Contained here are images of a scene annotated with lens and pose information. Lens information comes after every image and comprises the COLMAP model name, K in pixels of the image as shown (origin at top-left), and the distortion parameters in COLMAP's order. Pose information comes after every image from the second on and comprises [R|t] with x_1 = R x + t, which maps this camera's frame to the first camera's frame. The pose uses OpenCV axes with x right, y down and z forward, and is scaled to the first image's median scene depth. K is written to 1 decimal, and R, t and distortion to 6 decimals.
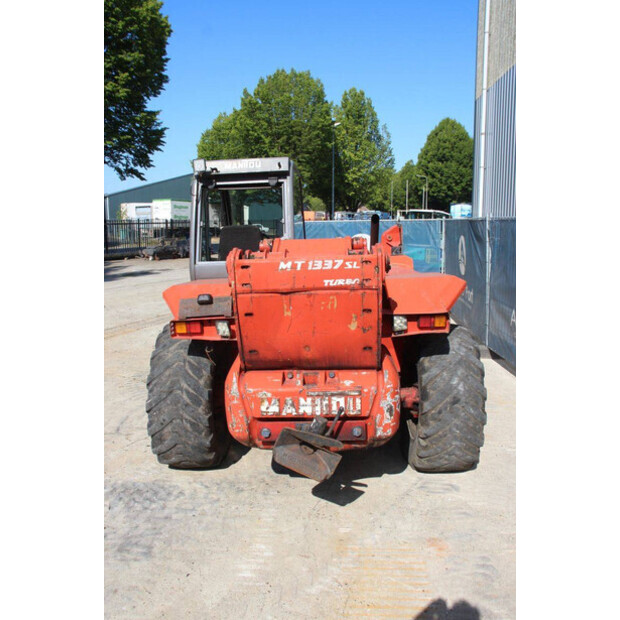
lens RADIAL K [[513.1, 0, 310.0], [0, 513.1, 310.0], [0, 0, 1]] dist [-0.185477, 0.174048]
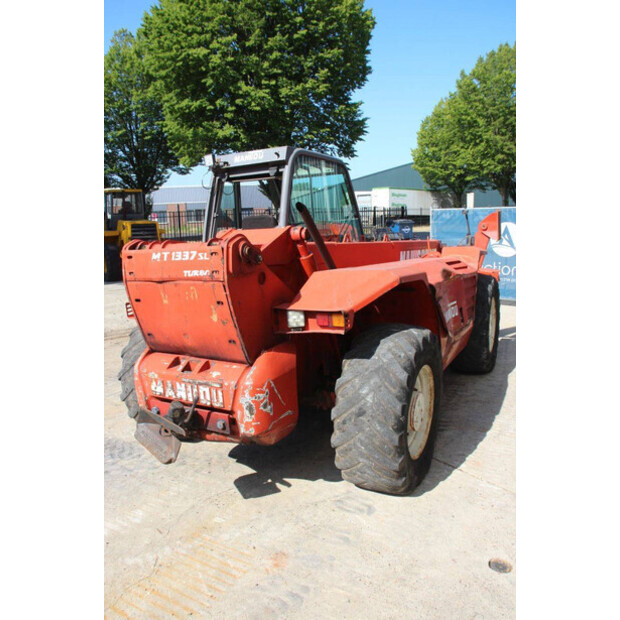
lens RADIAL K [[513.1, 0, 310.0], [0, 513.1, 310.0], [0, 0, 1]] dist [-0.185477, 0.174048]
pose [[0.891635, 0.062941, -0.448359, 0.674786], [-0.052450, 0.997982, 0.035793, -0.027884], [0.449707, -0.008397, 0.893137, 0.194956]]
